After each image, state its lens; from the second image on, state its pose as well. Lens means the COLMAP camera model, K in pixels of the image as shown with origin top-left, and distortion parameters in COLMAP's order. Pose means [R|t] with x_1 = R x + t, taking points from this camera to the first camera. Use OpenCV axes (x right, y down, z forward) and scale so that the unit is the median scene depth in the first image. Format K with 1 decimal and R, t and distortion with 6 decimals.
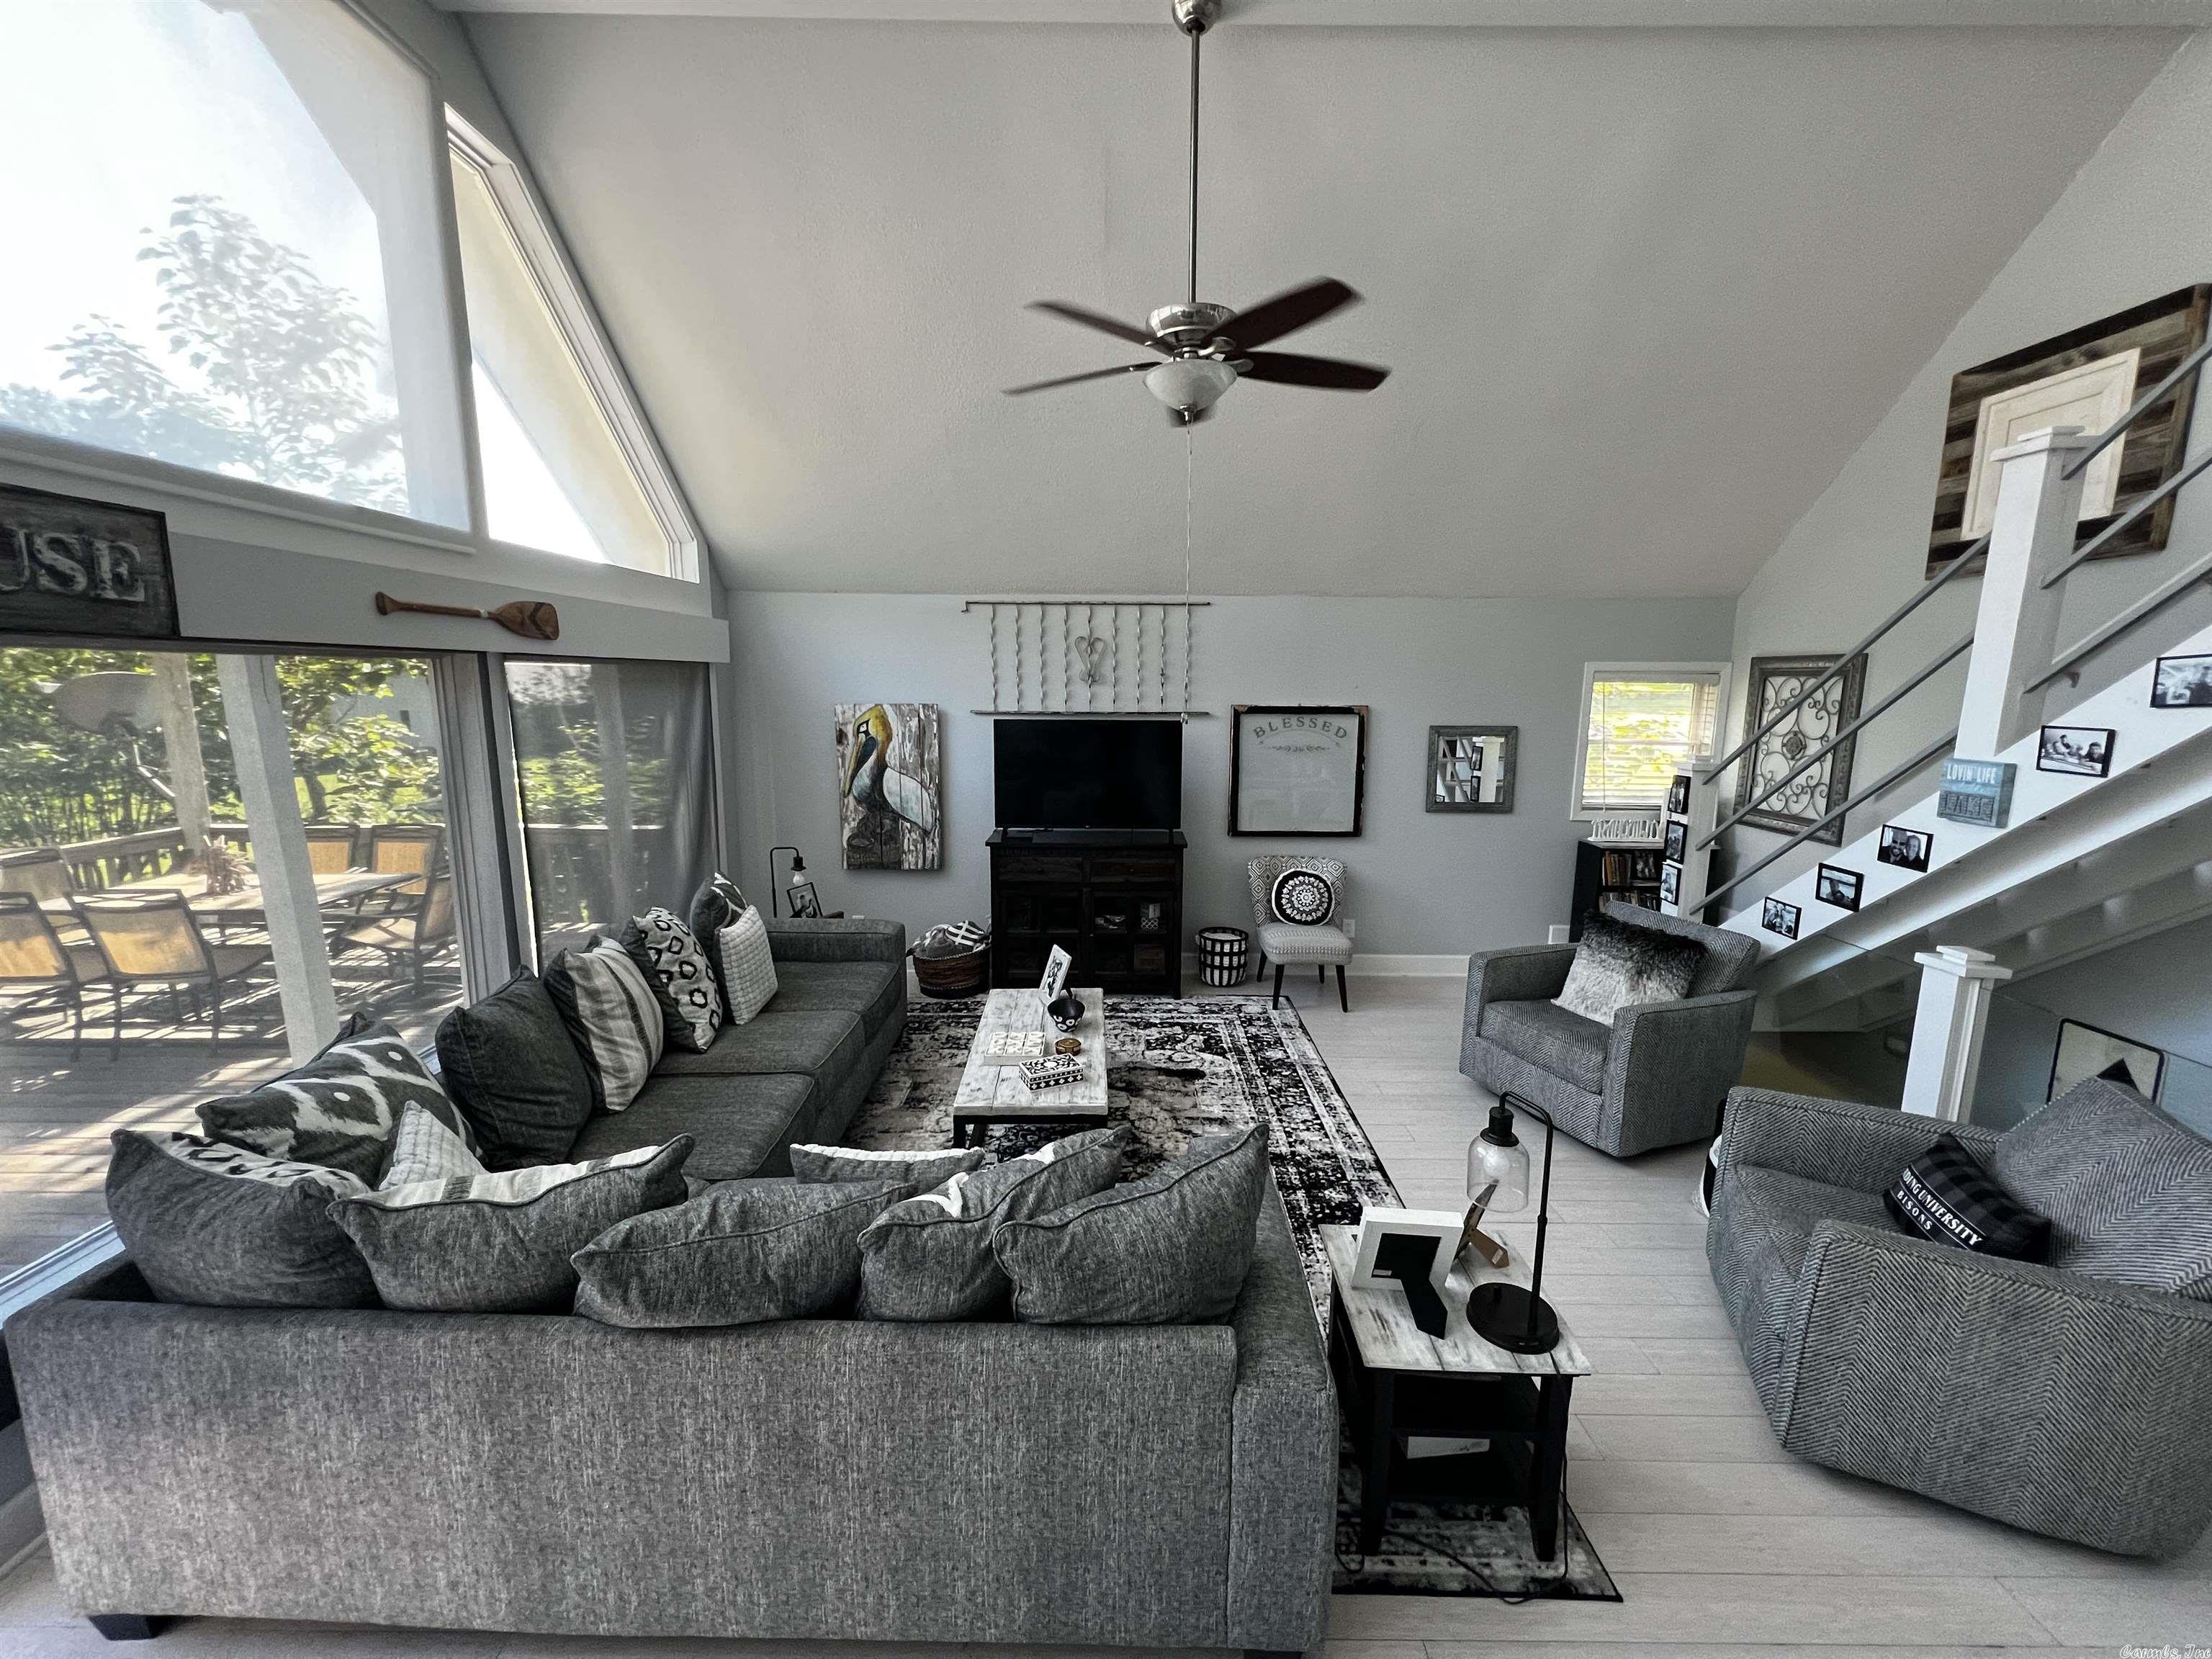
lens RADIAL K [[886.3, 0, 1100.8], [0, 886.3, 827.4], [0, 0, 1]] dist [-0.002510, 0.000801]
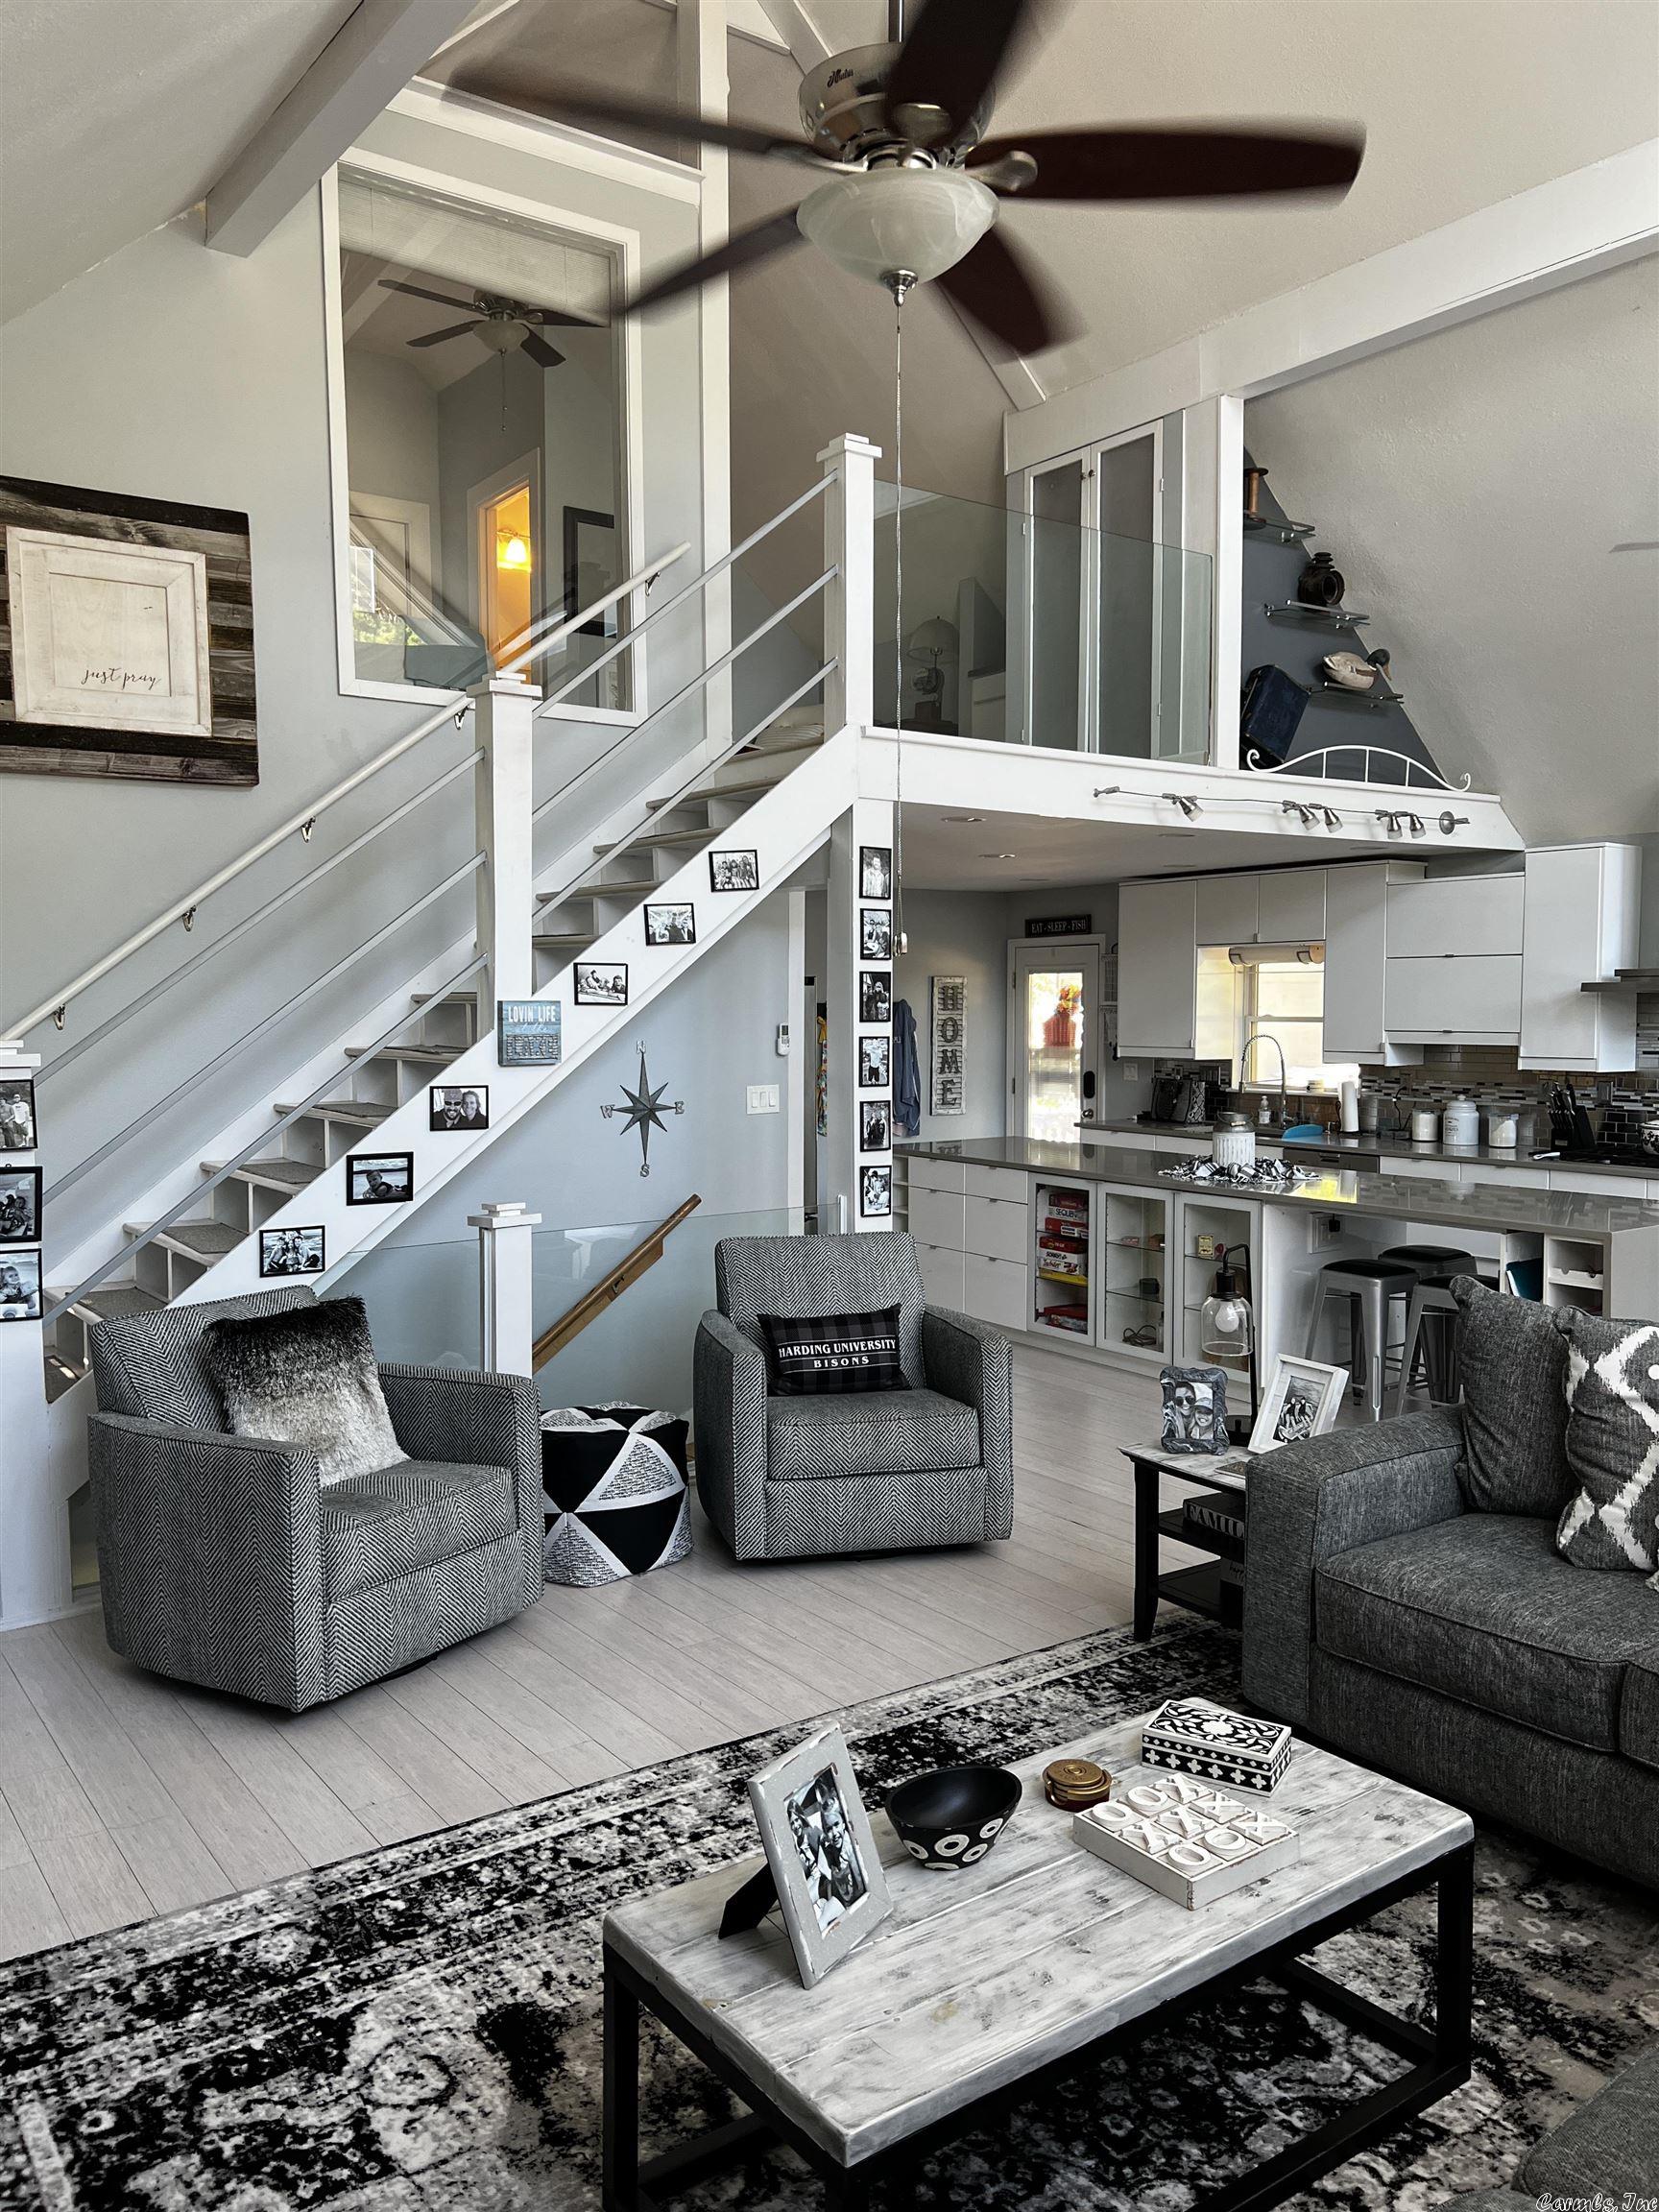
lens RADIAL K [[1661.1, 0, 805.2], [0, 1661.1, 1098.0], [0, 0, 1]] dist [0.057533, -0.067878]
pose [[-0.577173, -0.053319, 0.814880, -0.492740], [0.133538, 0.978272, 0.158594, -0.159158], [-0.805630, 0.200354, -0.557512, 1.298857]]
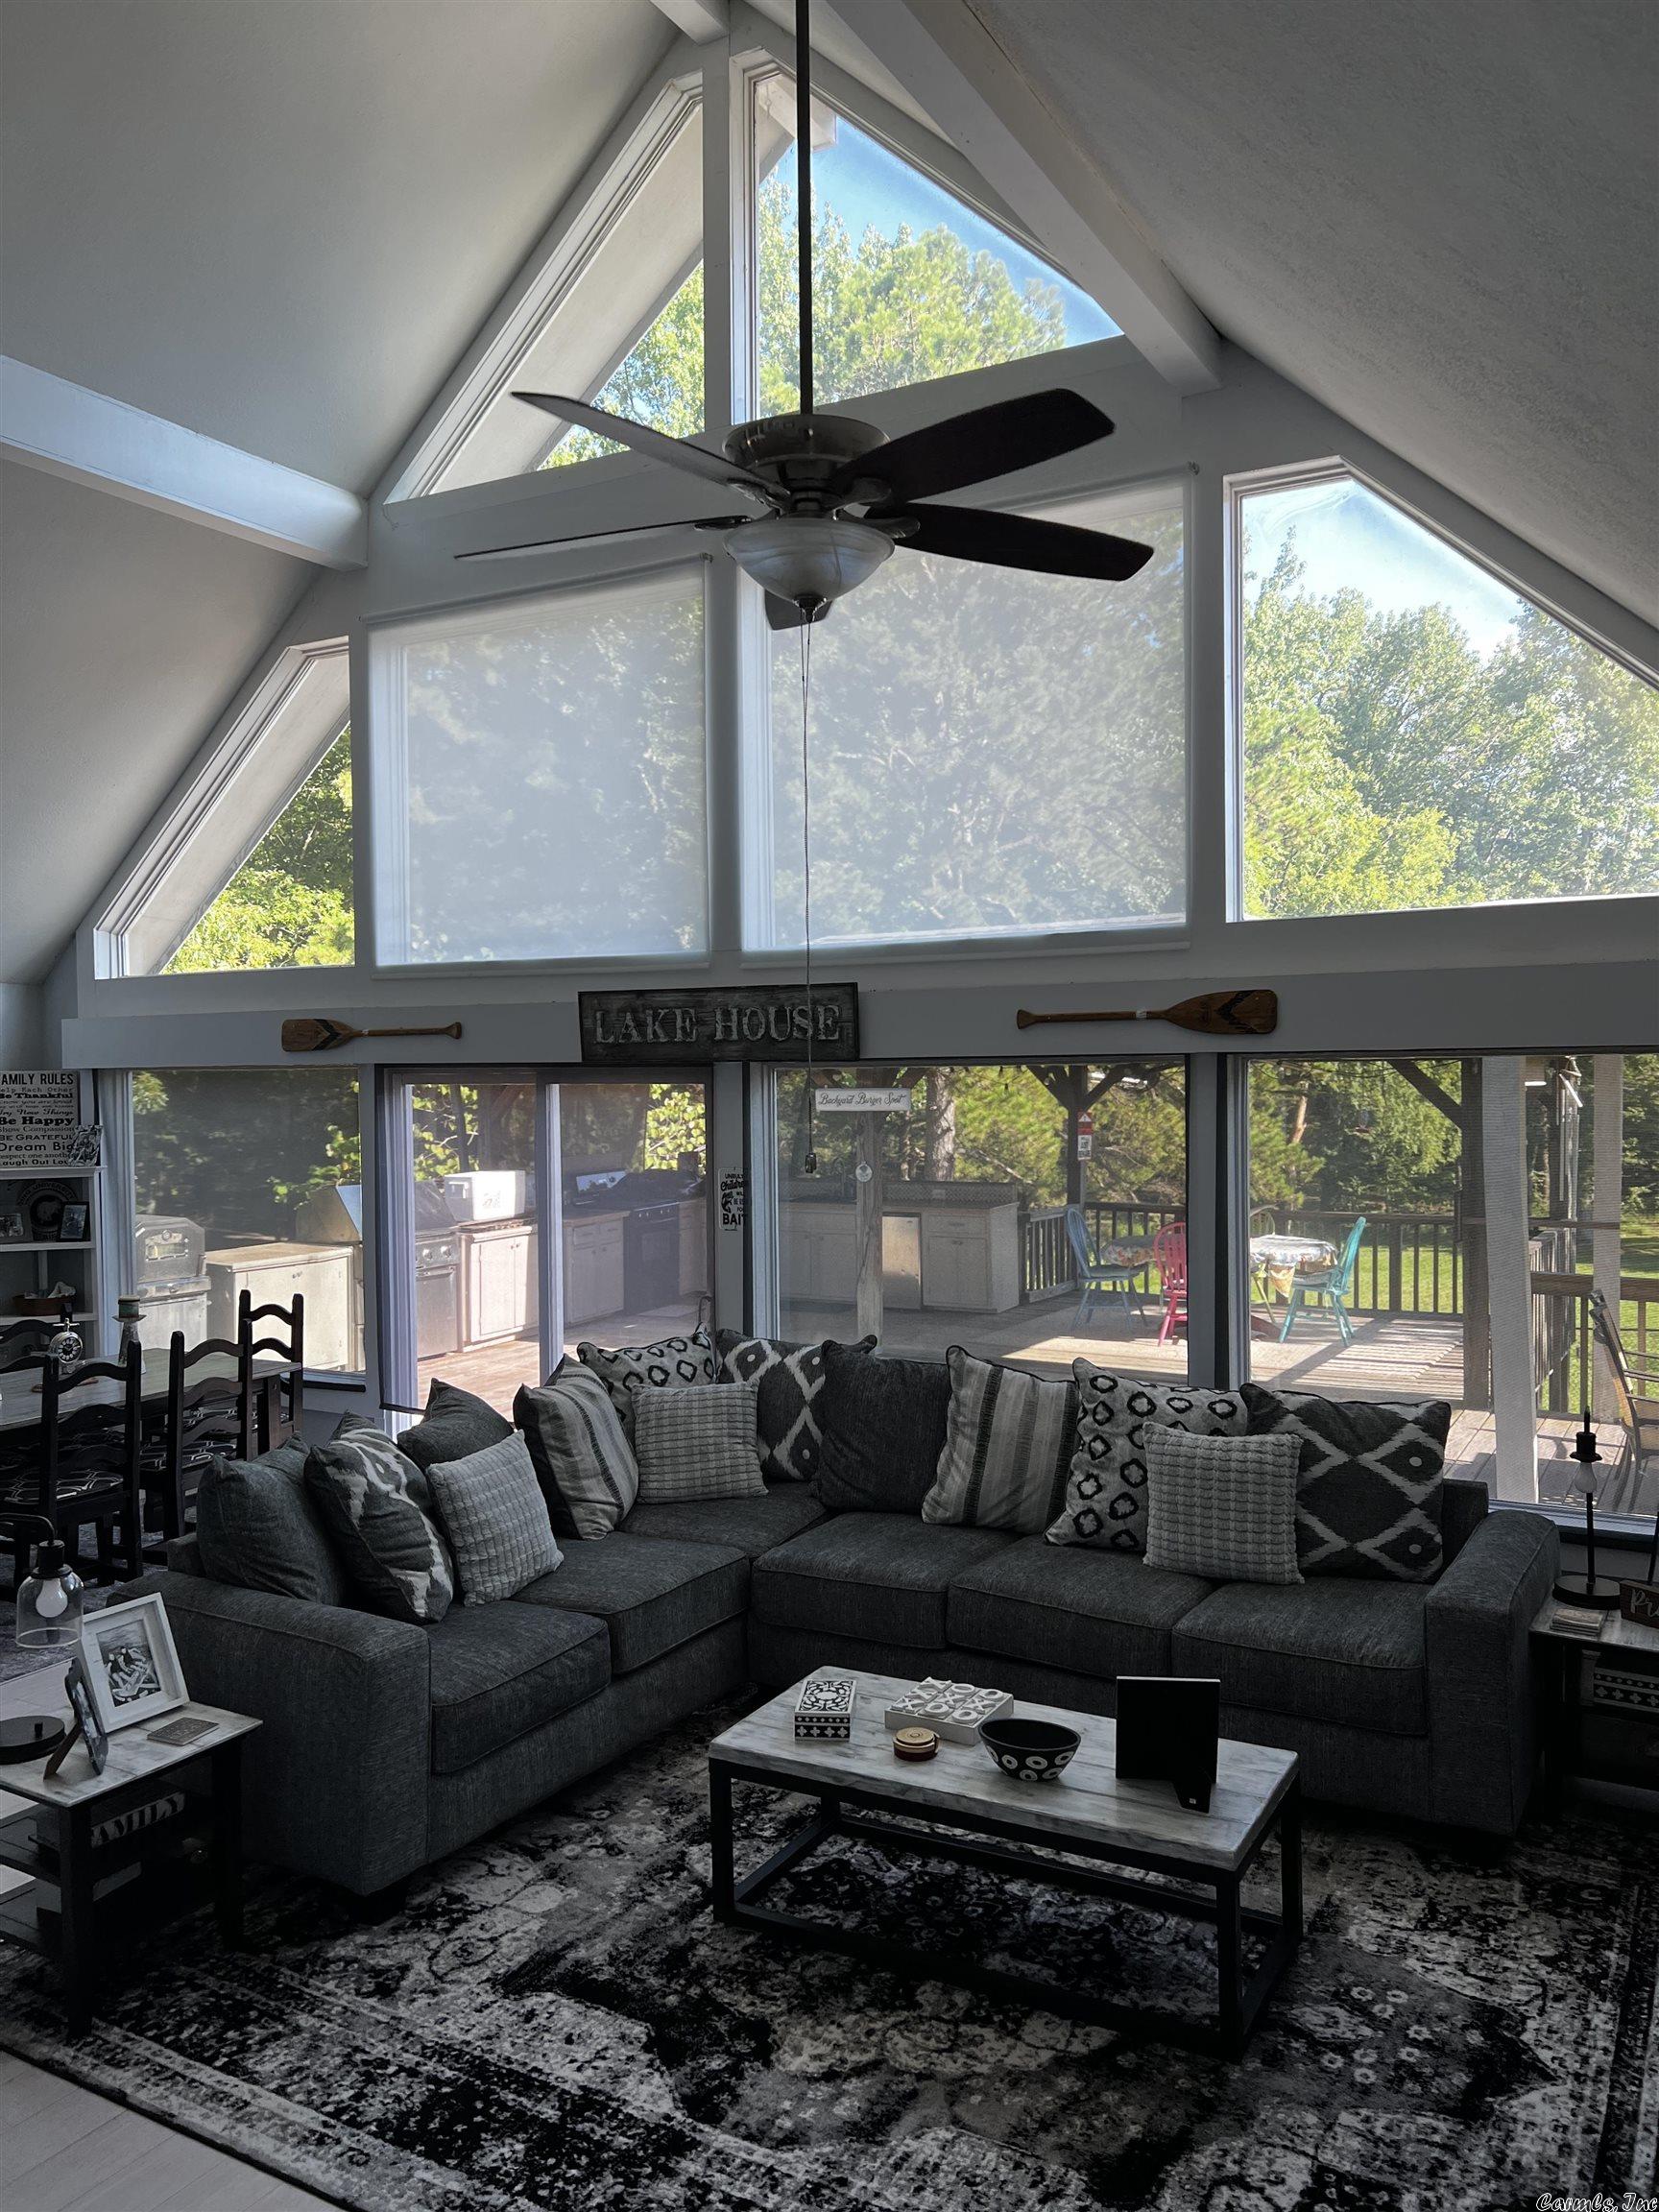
lens RADIAL K [[1657.8, 0, 841.9], [0, 1657.8, 1118.9], [0, 0, 1]] dist [0.061128, -0.066704]
pose [[-0.483896, 0.023399, -0.874813, 0.802060], [-0.135031, 0.985675, 0.101055, -0.212449], [0.864645, 0.167027, -0.473804, 1.251717]]
